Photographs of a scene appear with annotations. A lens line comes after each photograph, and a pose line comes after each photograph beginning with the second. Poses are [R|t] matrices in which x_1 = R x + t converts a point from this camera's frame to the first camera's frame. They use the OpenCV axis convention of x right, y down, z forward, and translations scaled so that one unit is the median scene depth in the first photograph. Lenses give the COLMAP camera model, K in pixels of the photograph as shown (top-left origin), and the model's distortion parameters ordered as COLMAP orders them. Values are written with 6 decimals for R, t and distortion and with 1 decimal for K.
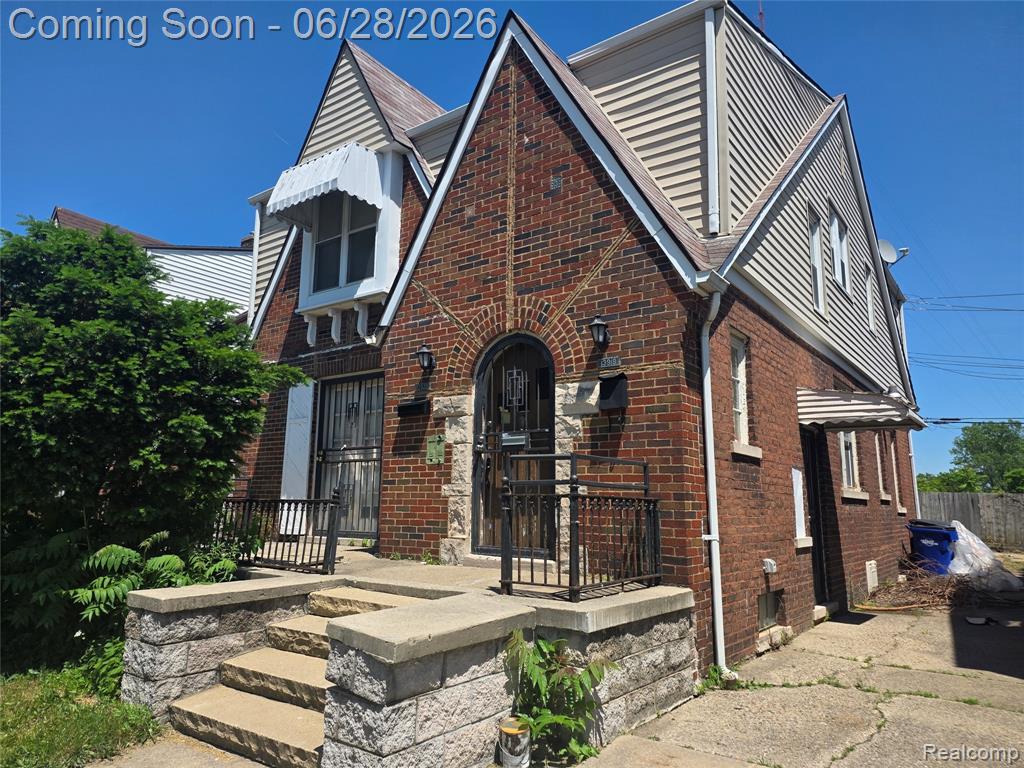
lens RADIAL K [[674.0, 0, 512.0], [0, 674.0, 384.0], [0, 0, 1]] dist [0.074580, -0.079701]
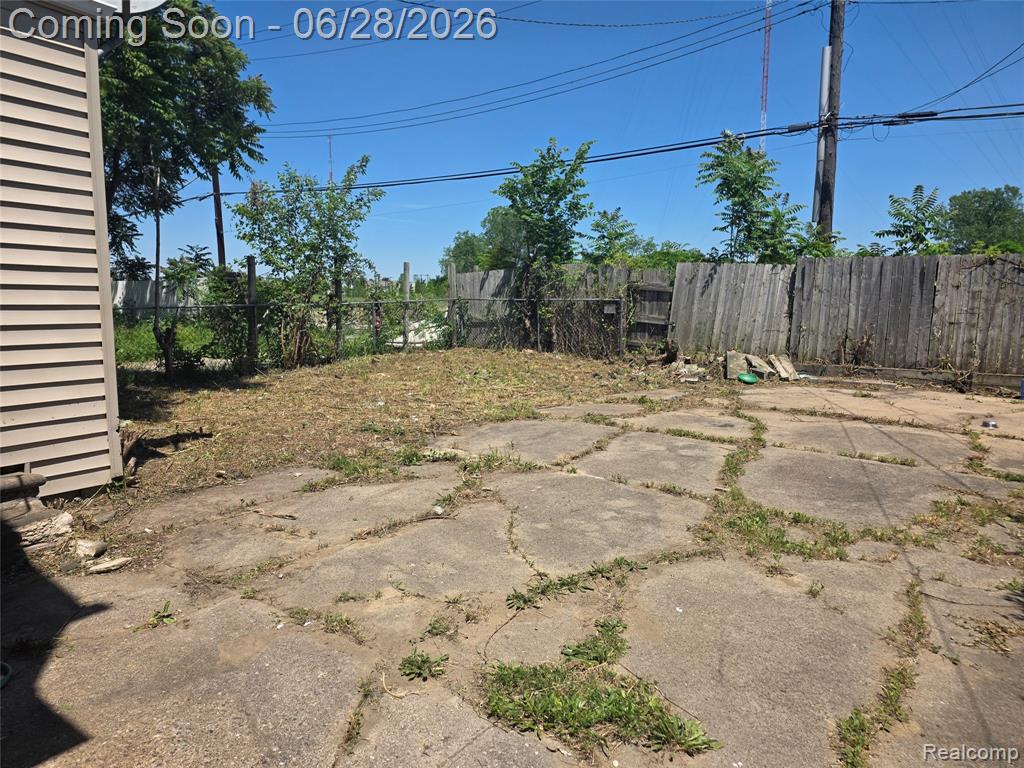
lens RADIAL K [[674.0, 0, 512.0], [0, 674.0, 384.0], [0, 0, 1]] dist [0.074580, -0.079701]
pose [[0.999596, -0.021547, 0.018549, 0.354454], [0.014961, 0.953421, 0.301272, 0.089863], [-0.024177, -0.300873, 0.953358, 0.503502]]
